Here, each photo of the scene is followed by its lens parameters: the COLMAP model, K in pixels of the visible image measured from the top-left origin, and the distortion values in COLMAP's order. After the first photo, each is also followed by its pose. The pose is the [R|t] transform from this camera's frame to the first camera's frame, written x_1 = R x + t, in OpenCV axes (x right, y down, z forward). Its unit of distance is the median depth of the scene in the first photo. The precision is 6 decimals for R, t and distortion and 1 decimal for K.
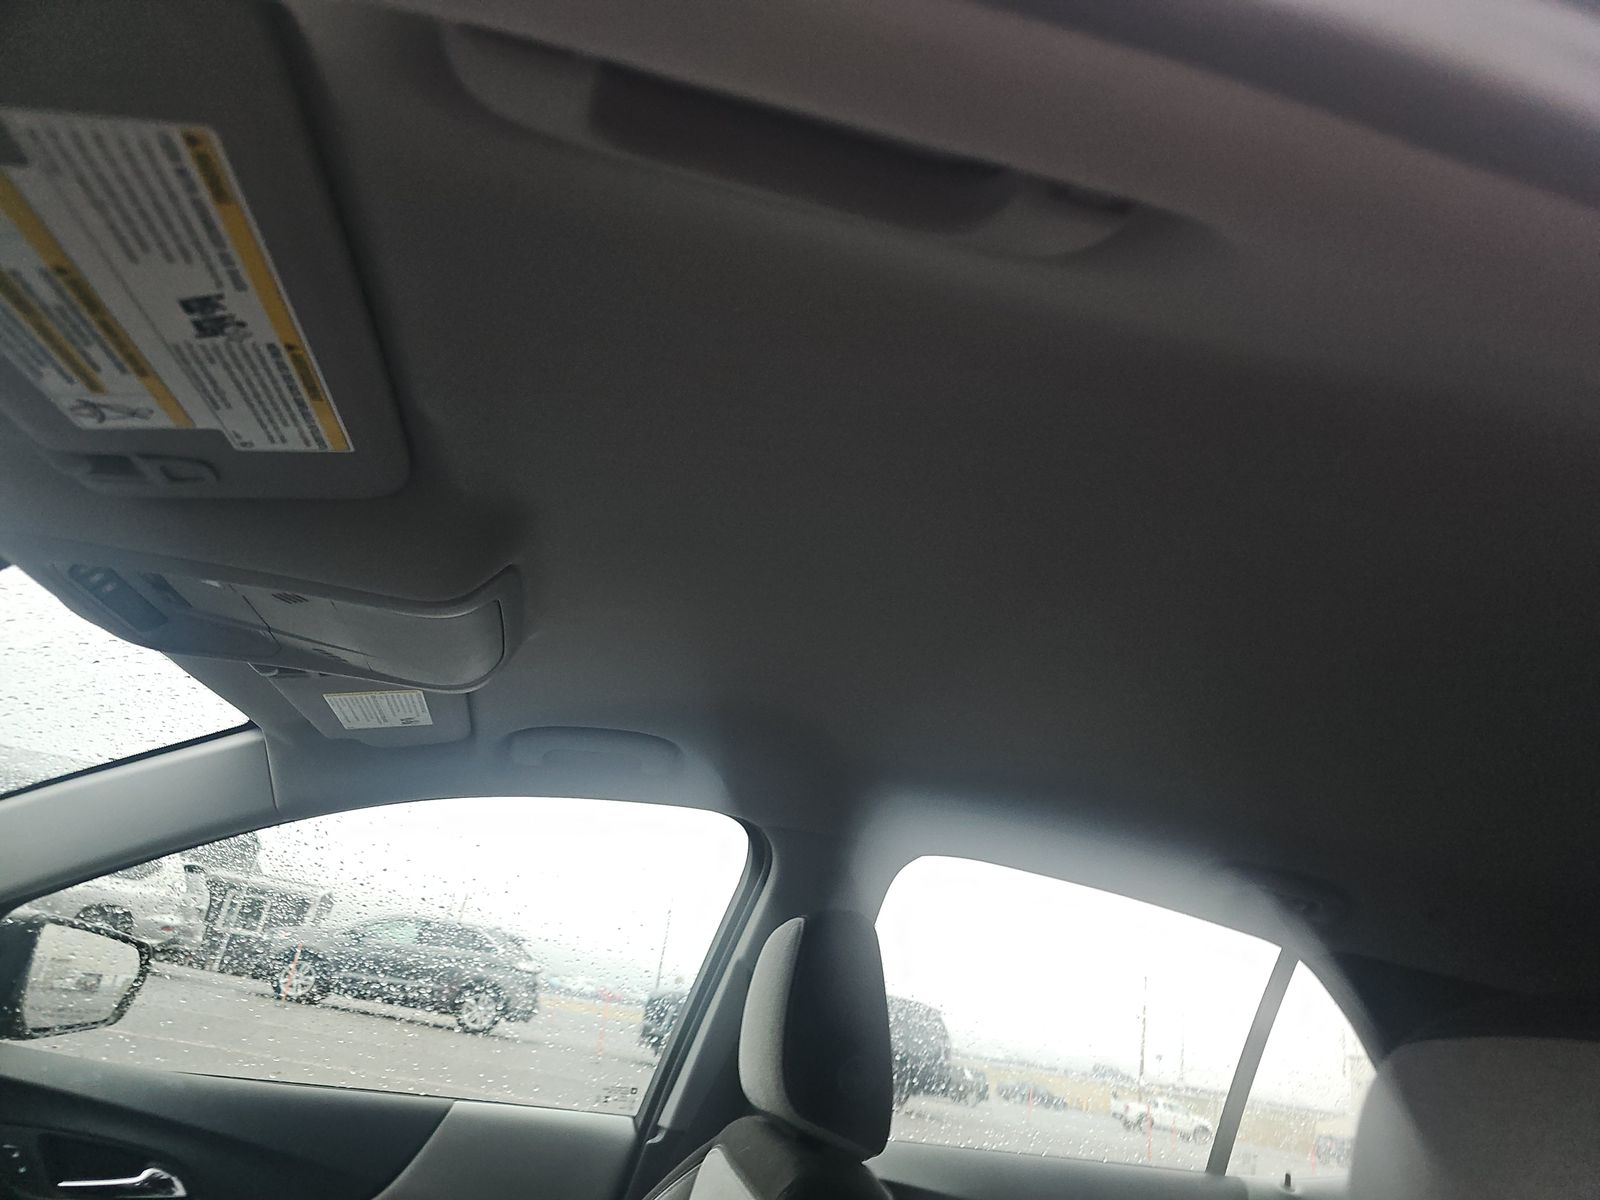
lens RADIAL K [[1062.4, 0, 800.0], [0, 1062.4, 600.0], [0, 0, 1]] dist [-0.003146, -0.000733]
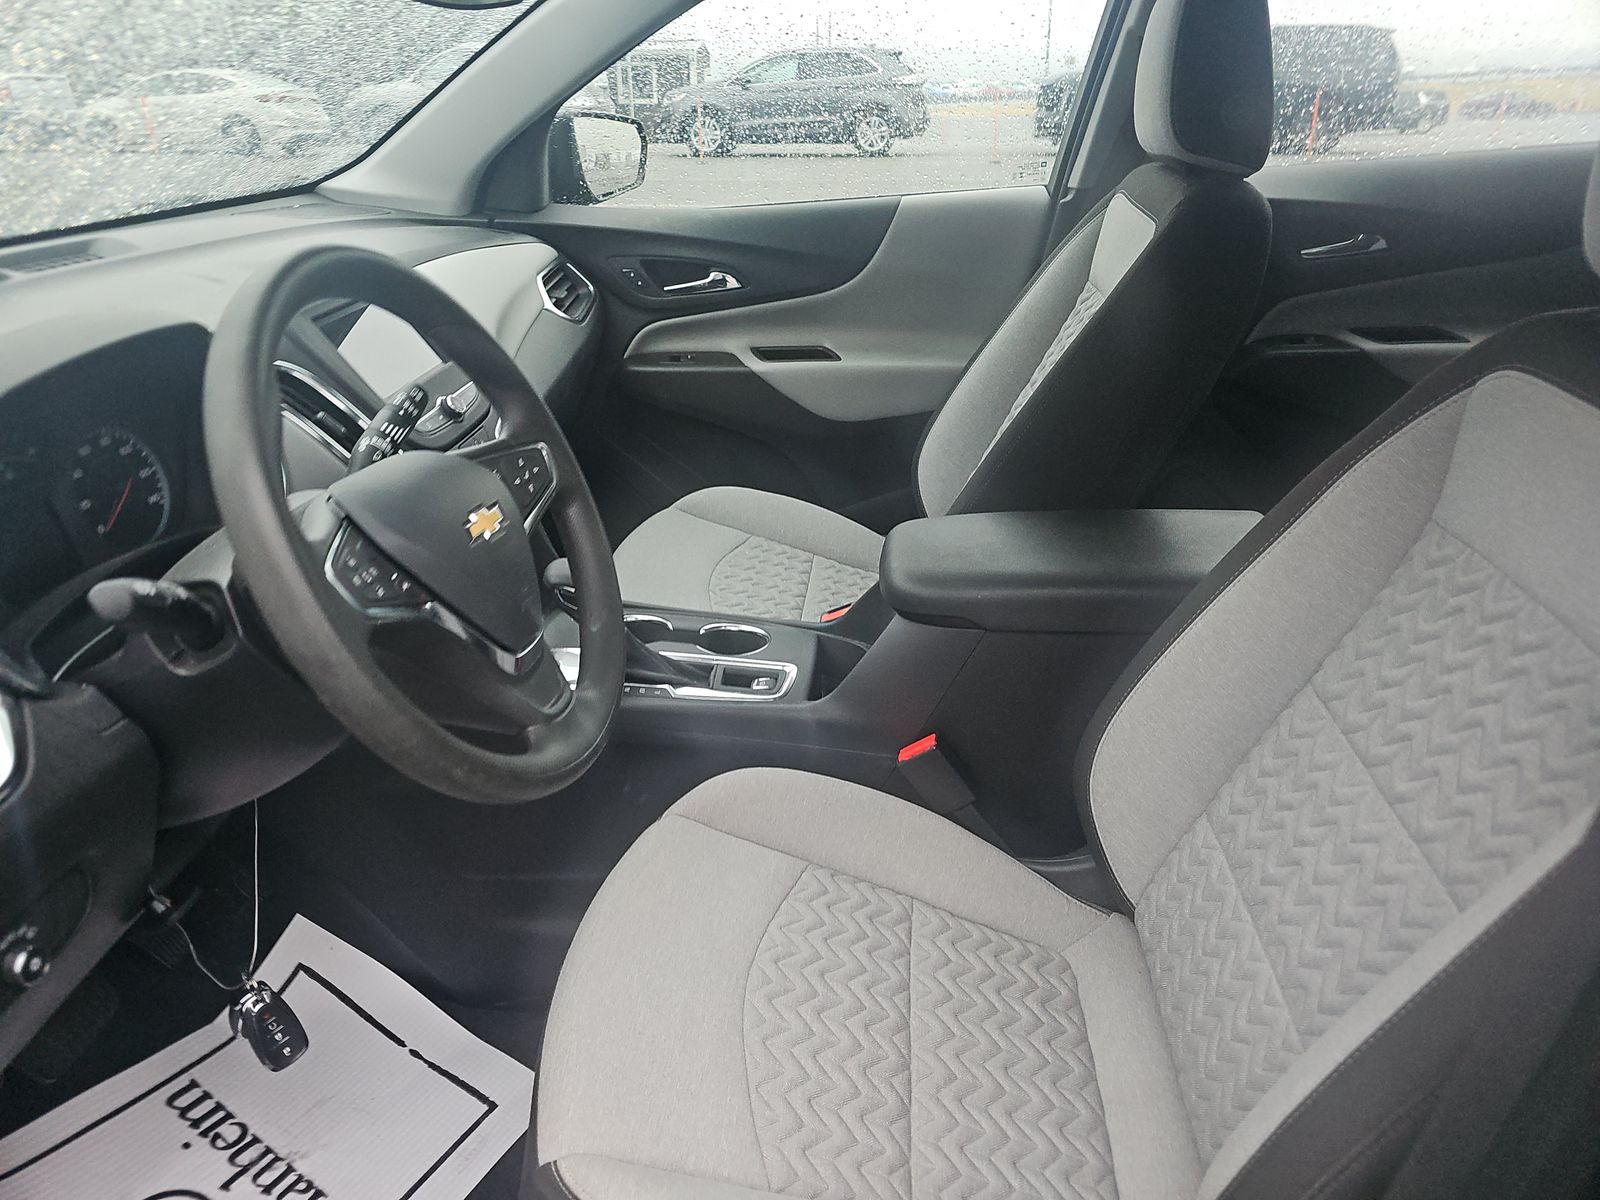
lens RADIAL K [[1073.8, 0, 775.3], [0, 1073.8, 600.3], [0, 0, 1]] dist [0.034910, -0.001158]
pose [[0.923818, -0.017416, -0.382435, 0.020725], [0.284490, 0.699694, 0.655358, -0.075550], [0.256174, -0.714230, 0.651344, -0.210677]]
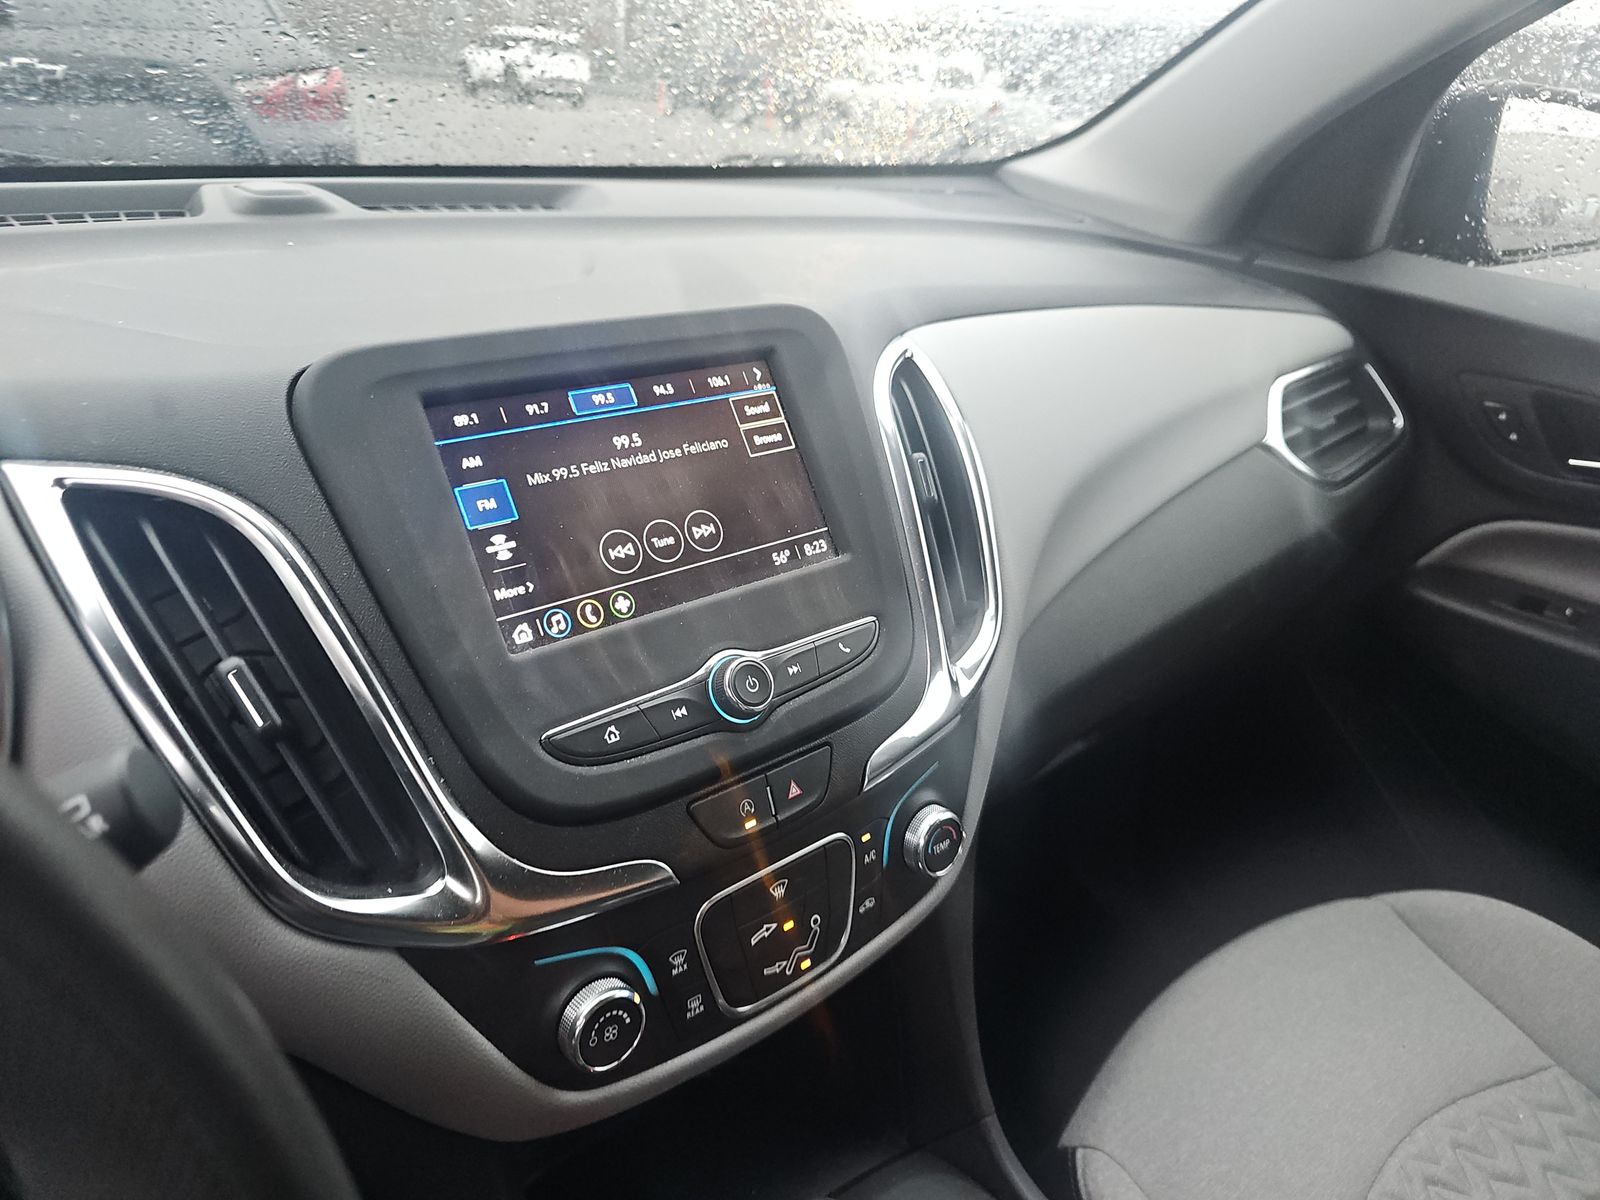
lens RADIAL K [[1062.4, 0, 800.0], [0, 1062.4, 600.0], [0, 0, 1]] dist [-0.003146, -0.000733]
pose [[0.452293, 0.246509, -0.857125, -0.233232], [0.332265, 0.845288, 0.418436, 0.128392], [0.827666, -0.474048, 0.300412, 0.249840]]
